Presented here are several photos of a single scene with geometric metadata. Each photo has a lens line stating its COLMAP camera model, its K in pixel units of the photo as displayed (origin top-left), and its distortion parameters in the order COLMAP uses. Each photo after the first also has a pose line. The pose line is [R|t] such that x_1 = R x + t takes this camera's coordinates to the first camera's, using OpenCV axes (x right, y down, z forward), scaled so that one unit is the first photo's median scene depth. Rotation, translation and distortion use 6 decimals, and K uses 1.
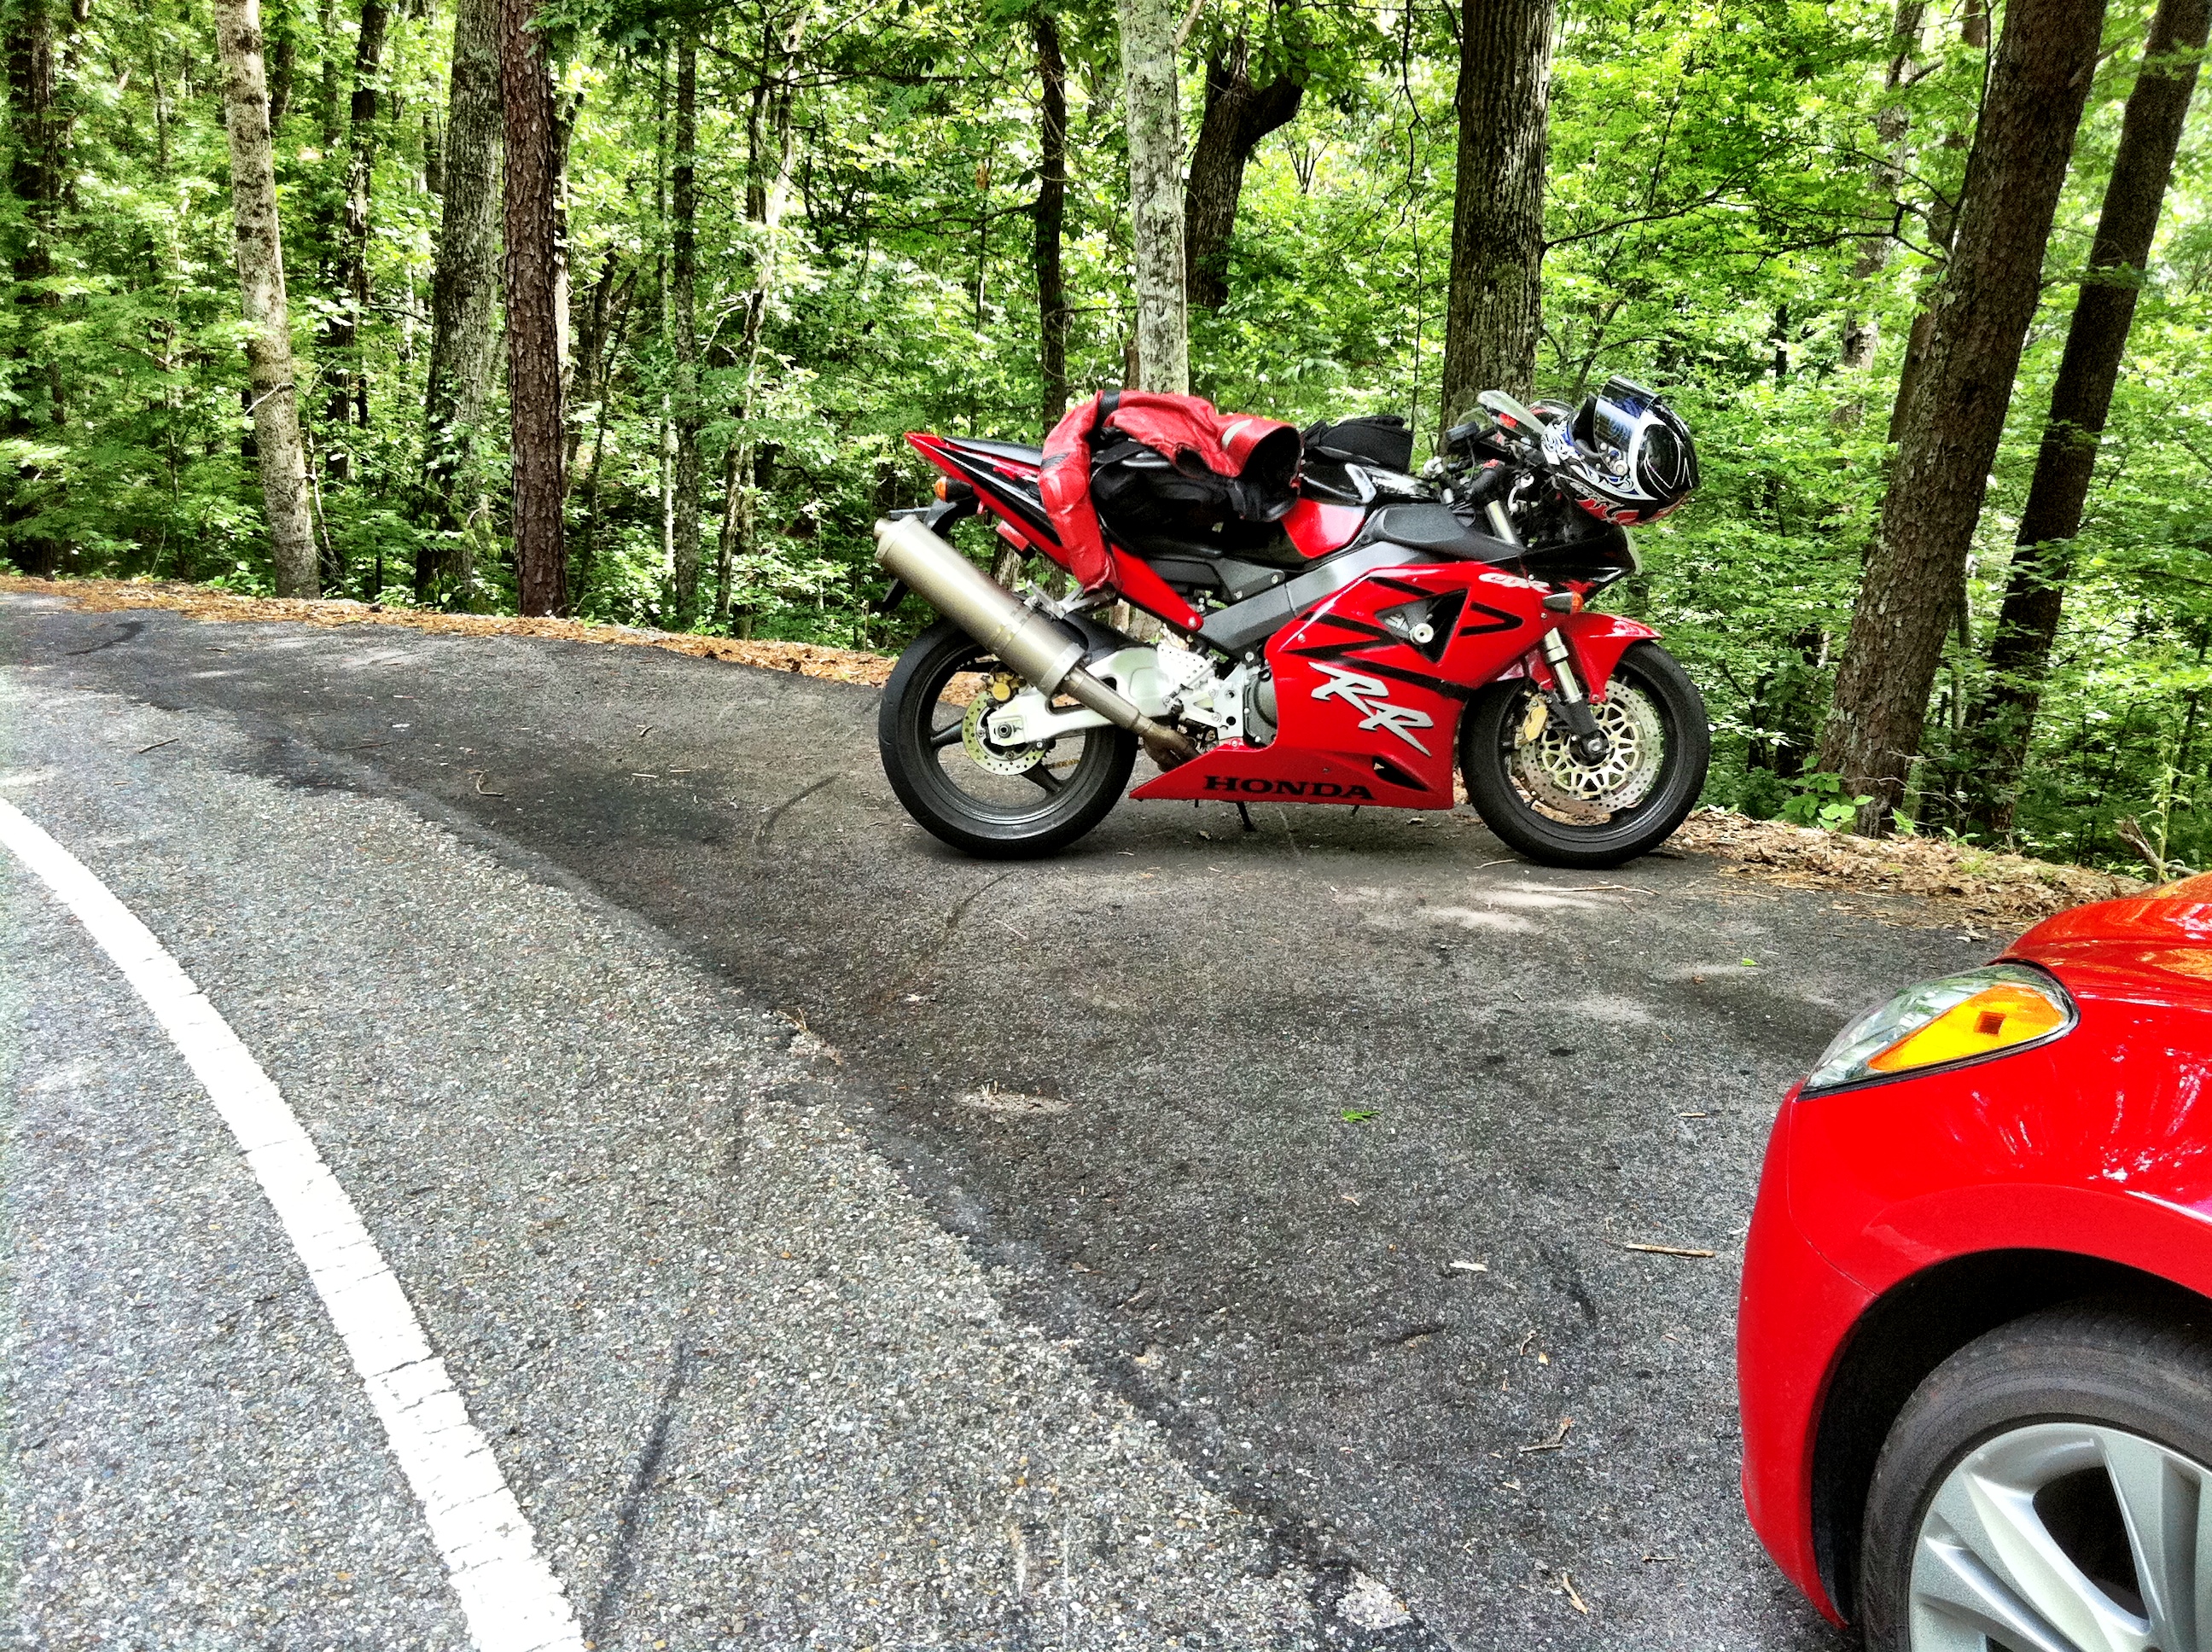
lens RADIAL K [[2081.6, 0, 1106.0], [0, 2081.6, 826.0], [0, 0, 1]] dist [0.038513, -0.097231]
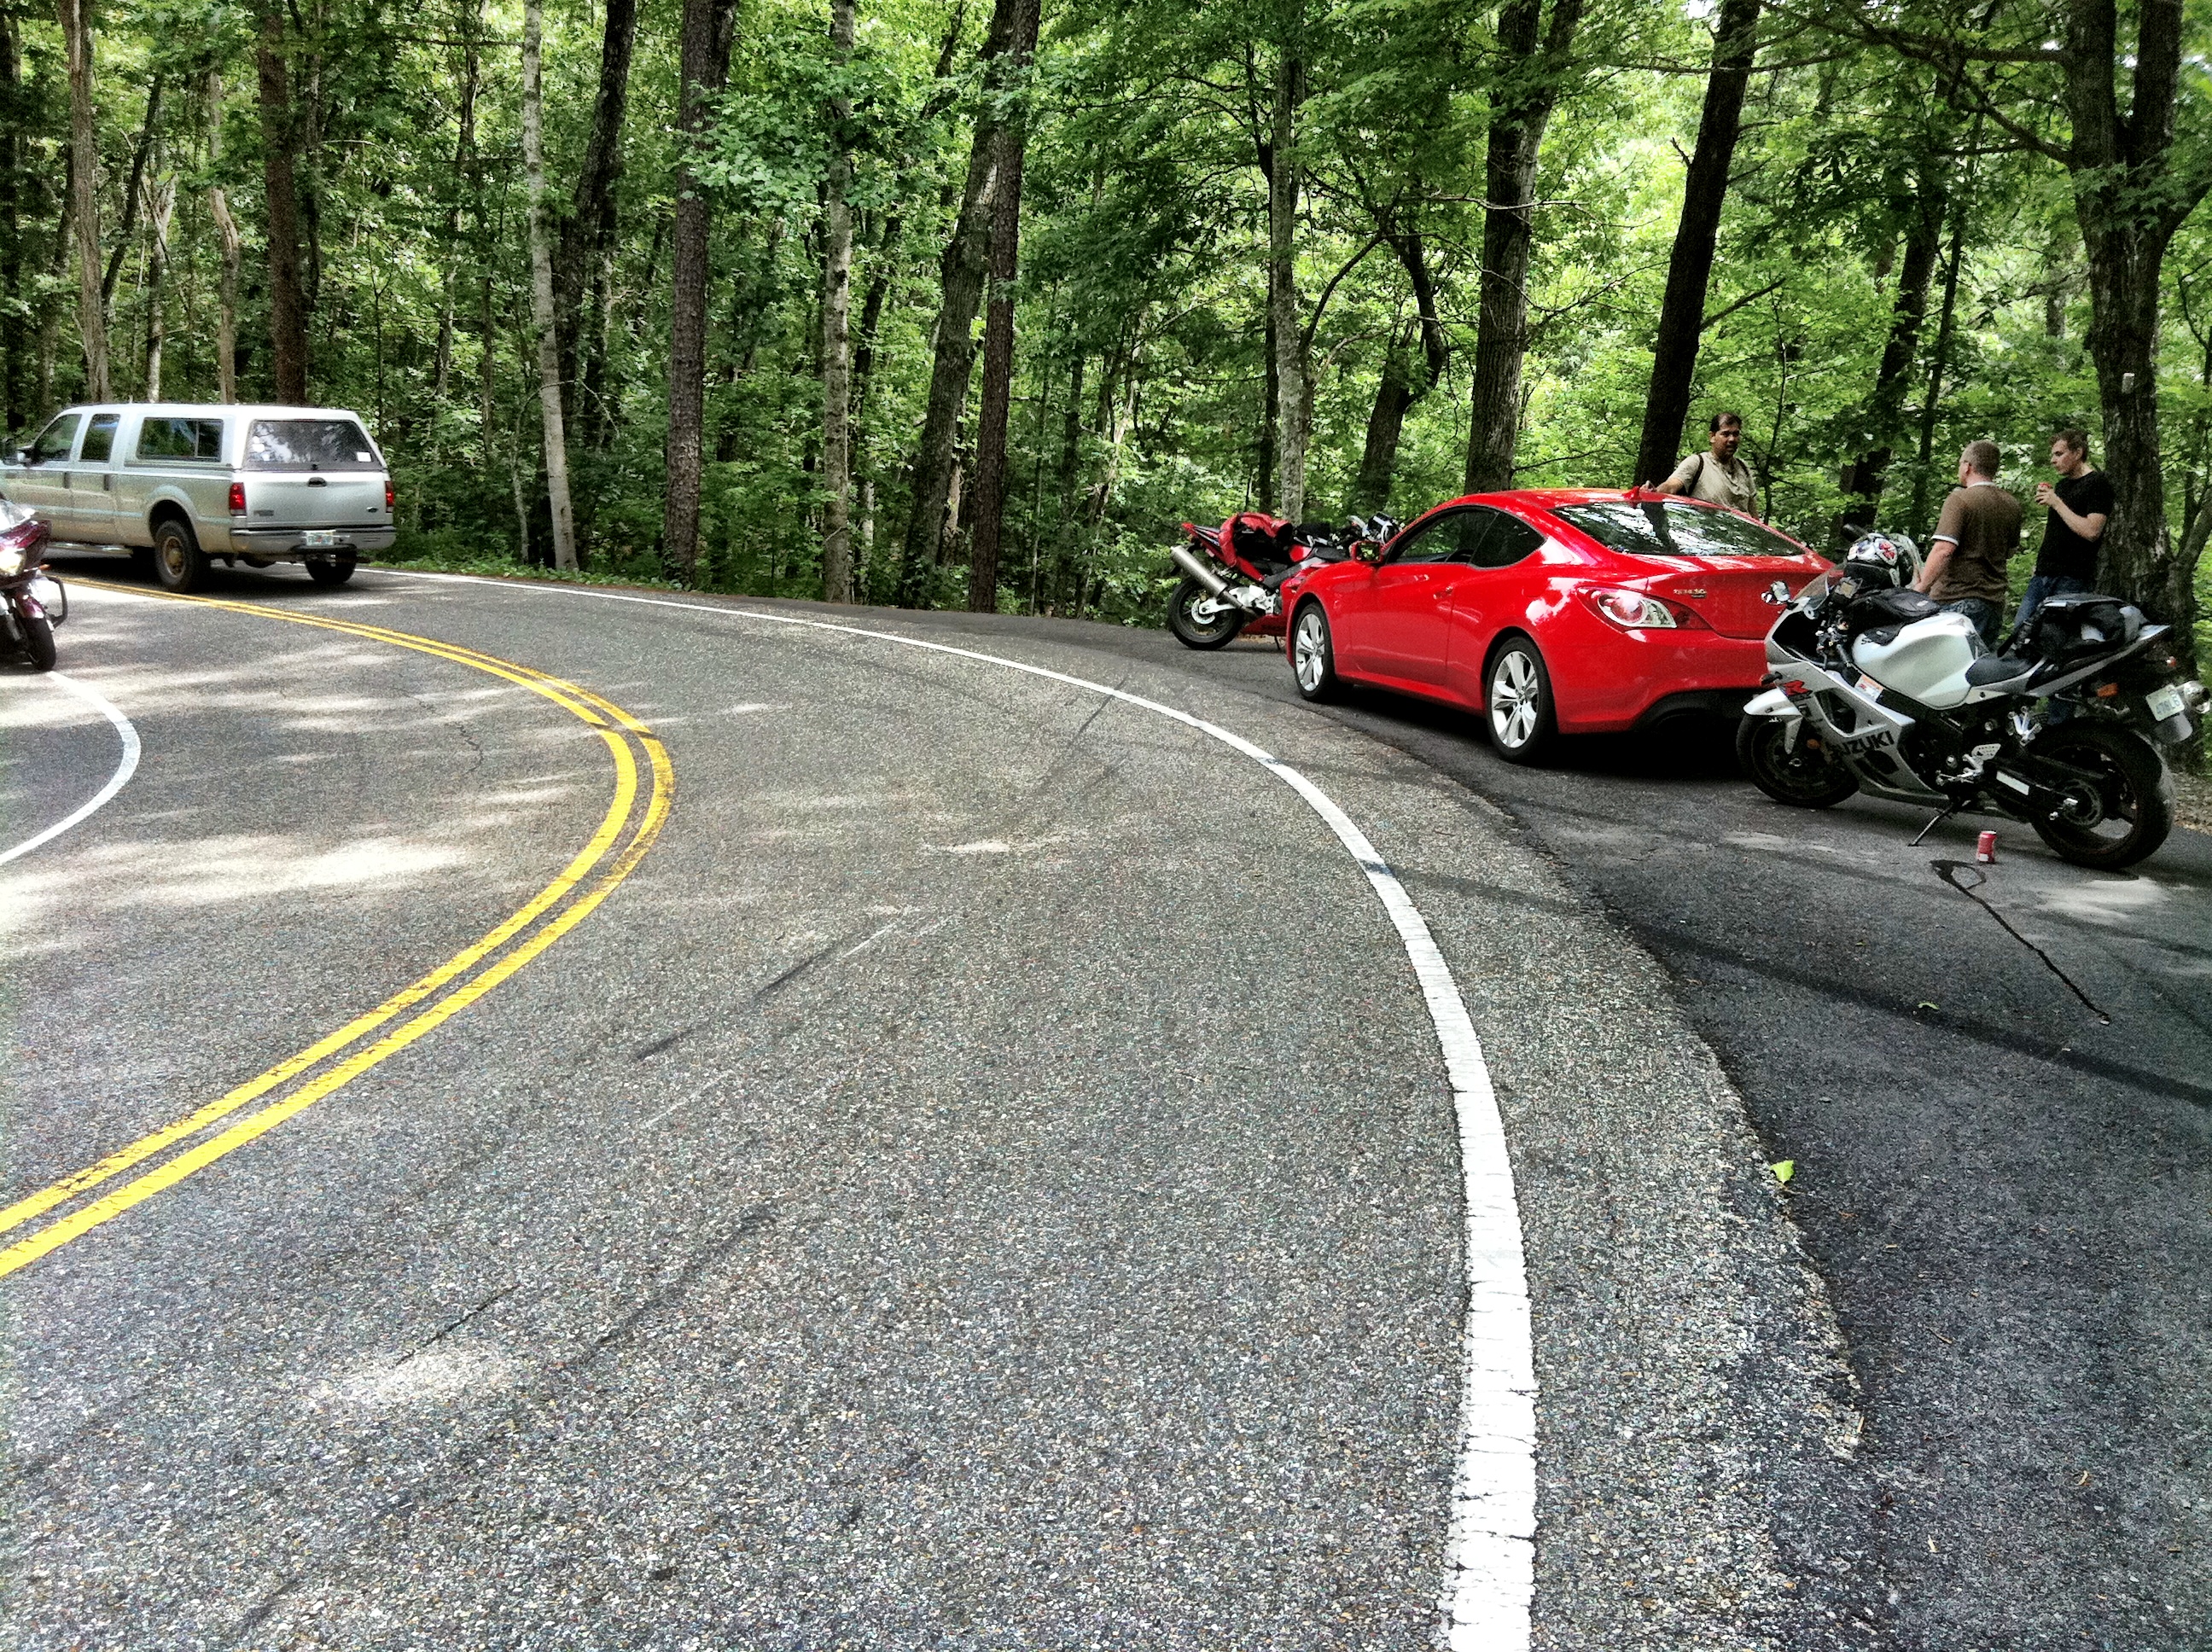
lens RADIAL K [[1879.9, 0, 1097.2], [0, 1879.9, 864.4], [0, 0, 1]] dist [0.106341, -0.002527]
pose [[0.988263, 0.057578, -0.141497, 0.060249], [-0.065281, 0.996593, -0.050407, 0.135575], [0.138112, 0.059052, 0.988655, -0.519554]]
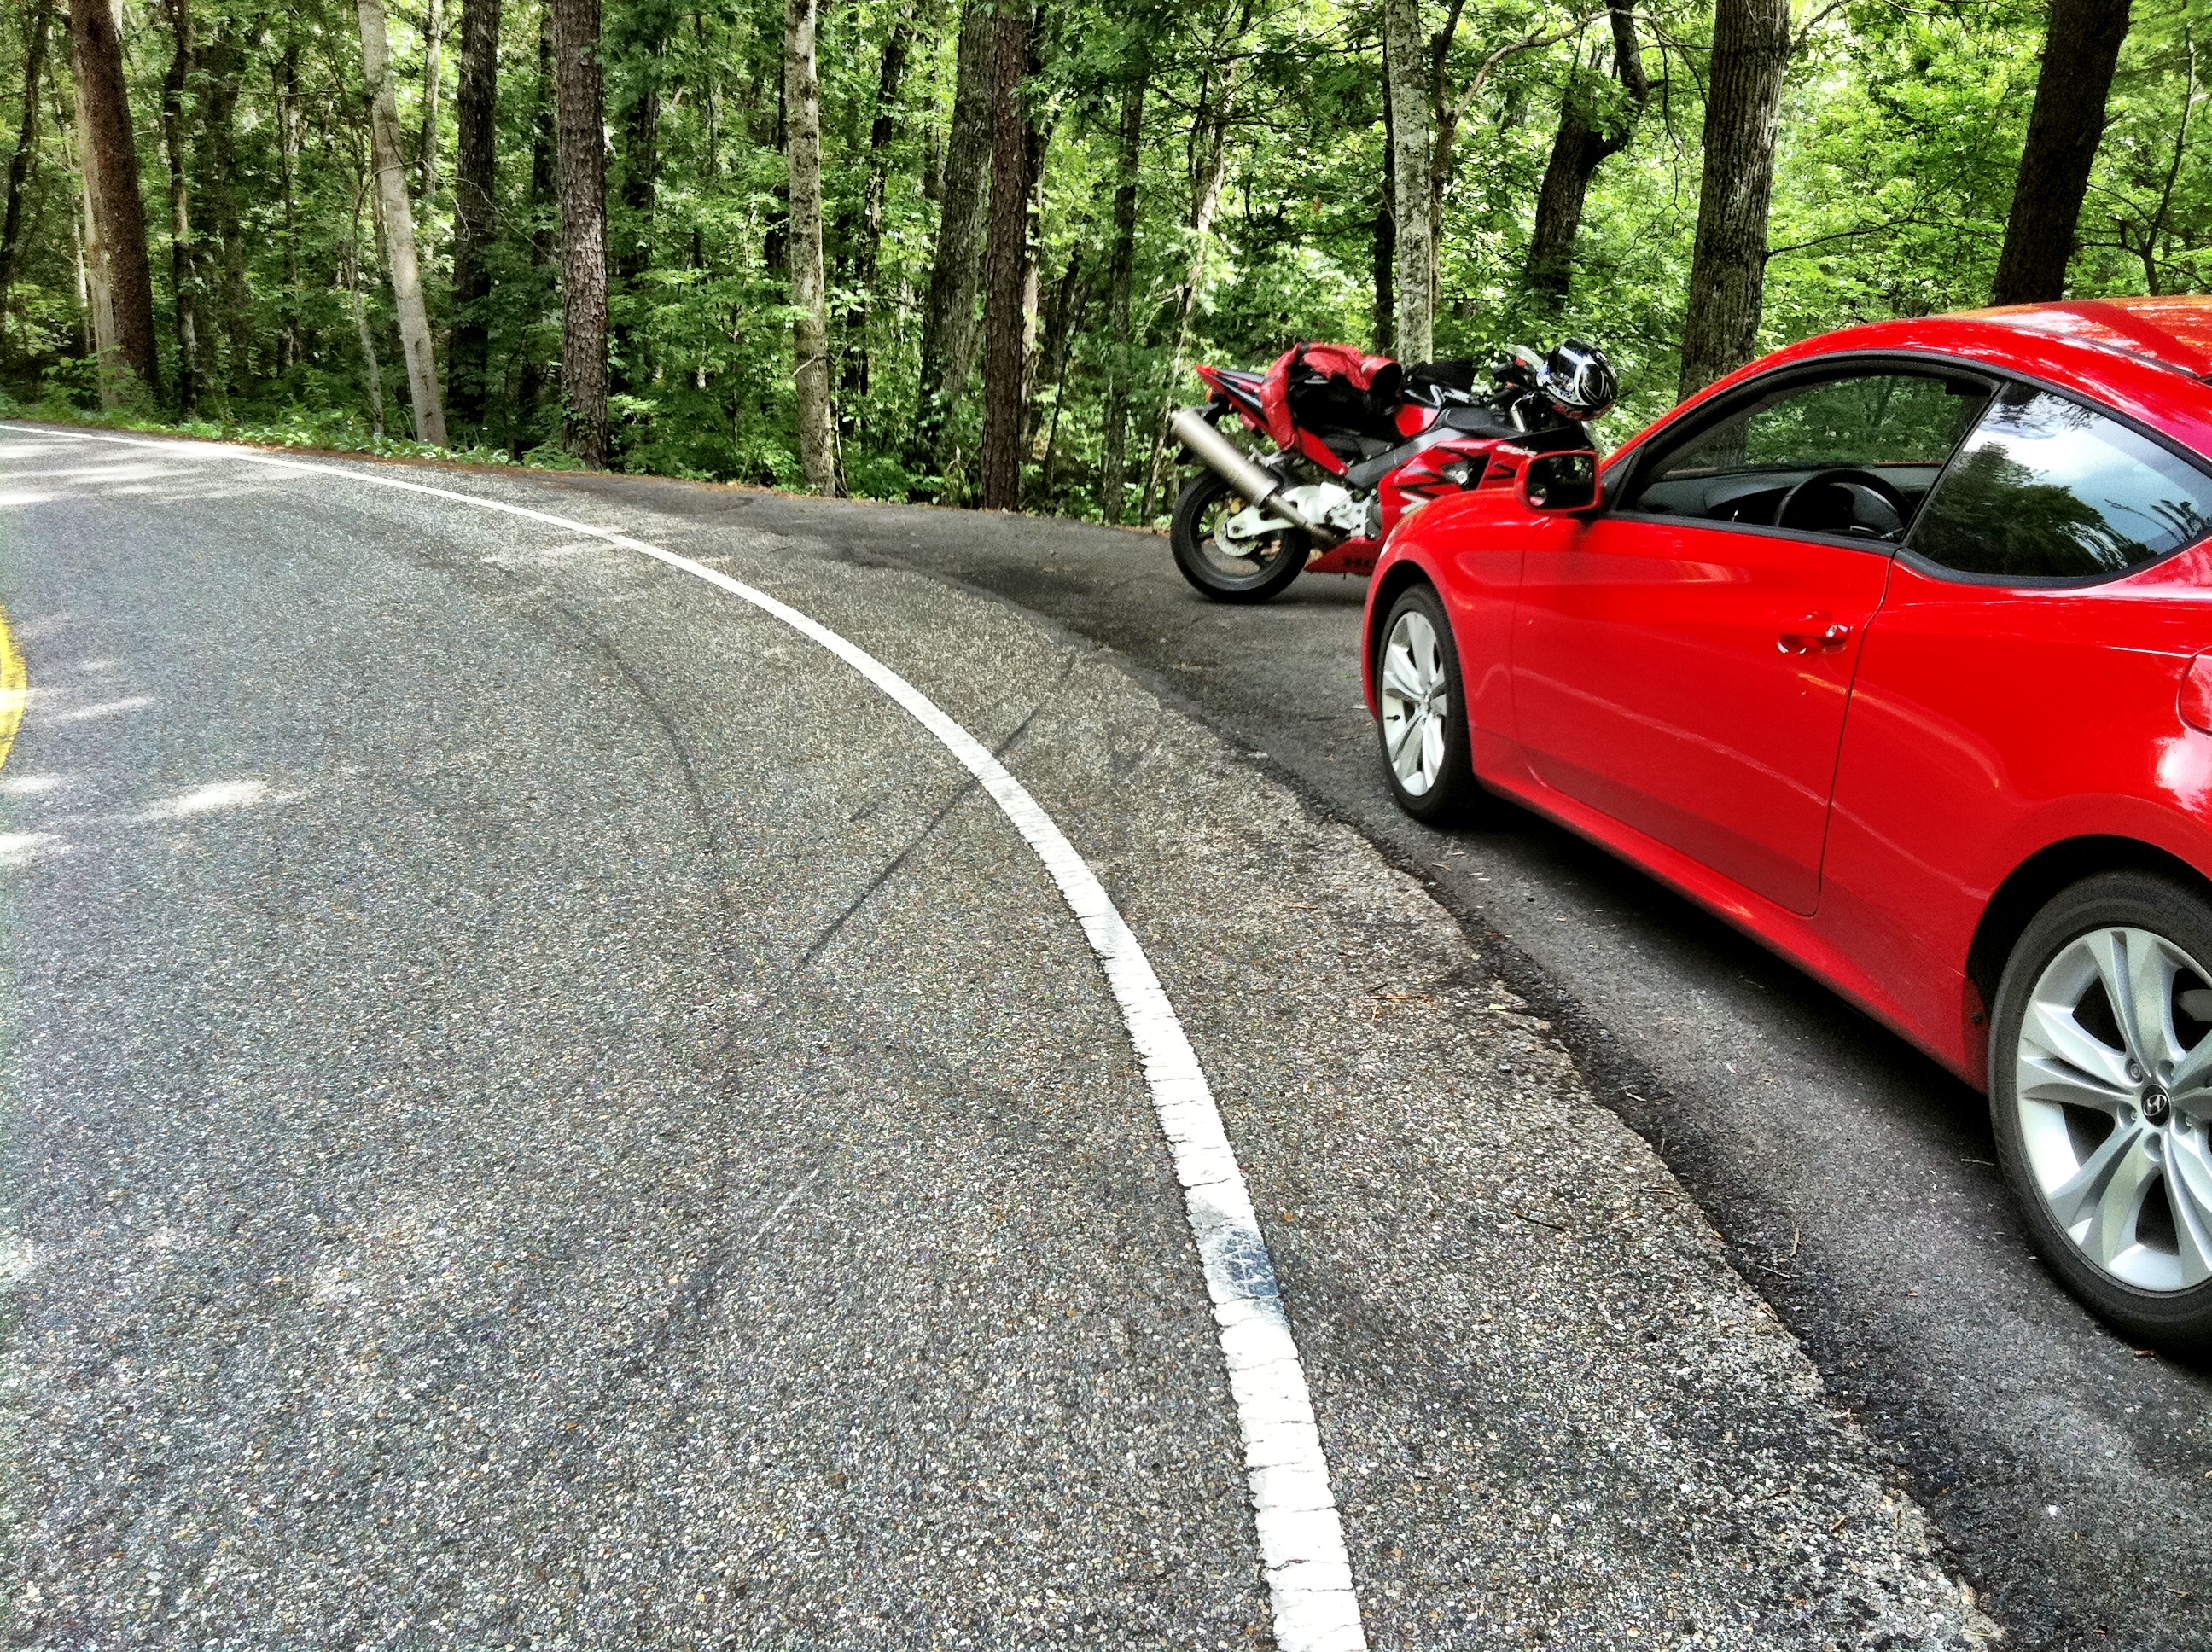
lens RADIAL K [[1984.1, 0, 1106.0], [0, 1984.1, 826.0], [0, 0, 1]] dist [0.153558, -0.444551]
pose [[0.977328, 0.061302, -0.202664, 0.053037], [-0.058678, 0.998097, 0.018939, 0.047516], [0.203440, -0.006618, 0.979065, -0.188715]]
